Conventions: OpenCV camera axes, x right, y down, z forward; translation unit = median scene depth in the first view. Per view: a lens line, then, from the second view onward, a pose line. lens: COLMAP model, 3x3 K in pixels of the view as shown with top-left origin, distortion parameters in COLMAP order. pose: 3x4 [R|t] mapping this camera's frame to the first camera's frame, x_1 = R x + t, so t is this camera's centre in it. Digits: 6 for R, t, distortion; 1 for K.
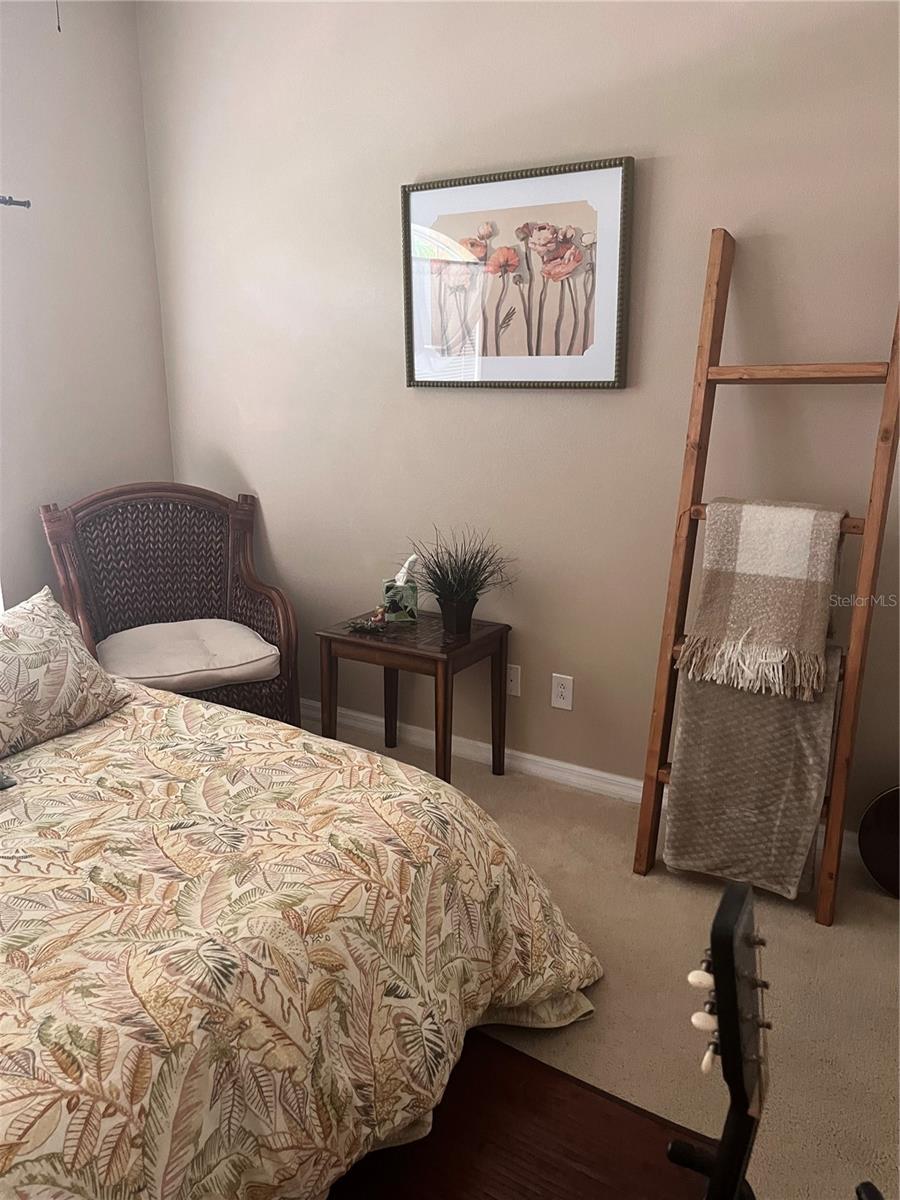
lens RADIAL K [[910.4, 0, 450.0], [0, 910.4, 600.0], [0, 0, 1]] dist [0.071073, -0.096697]
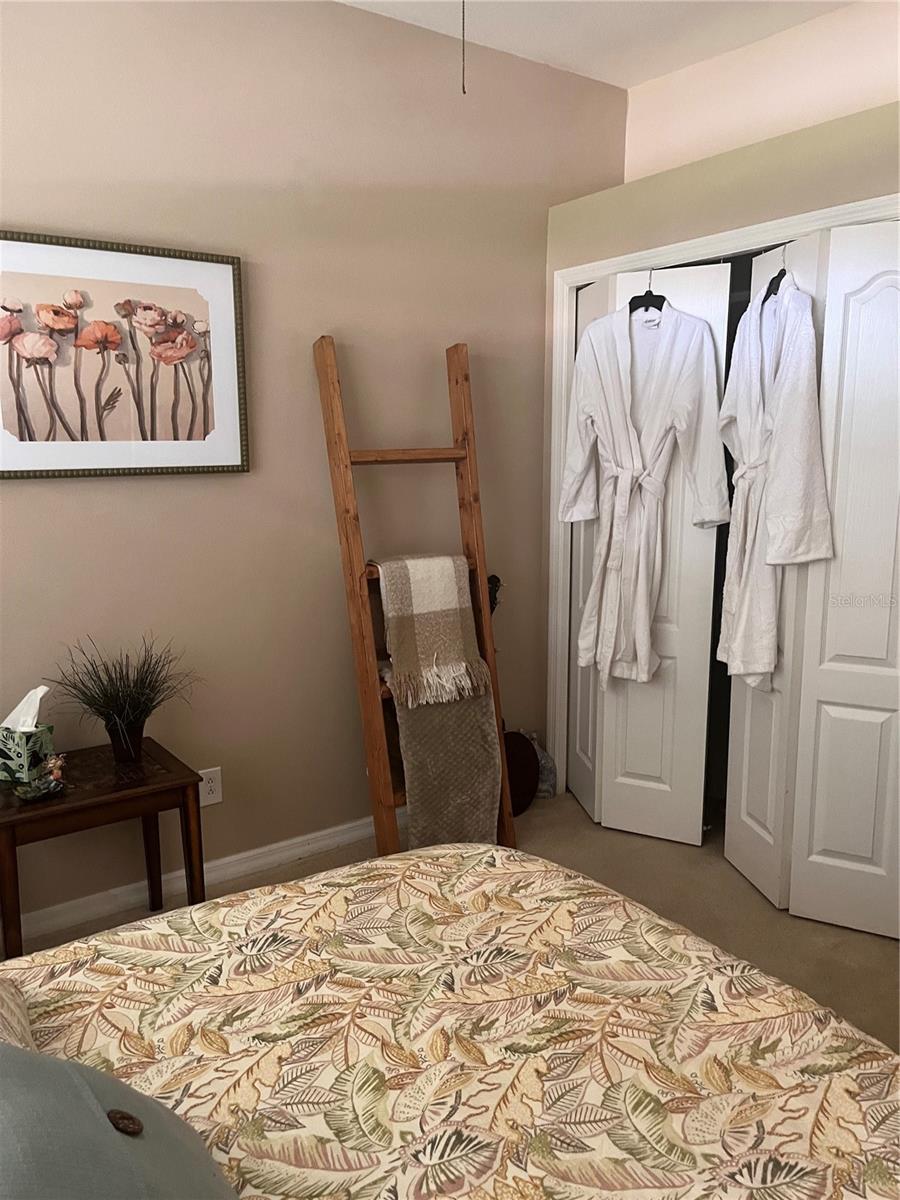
lens RADIAL K [[916.3, 0, 450.0], [0, 916.3, 600.0], [0, 0, 1]] dist [0.055939, -0.001653]
pose [[0.402478, -0.167671, 0.899943, -0.888120], [0.230889, 0.969893, 0.077444, -0.152237], [-0.885834, 0.176618, 0.429074, 0.484112]]
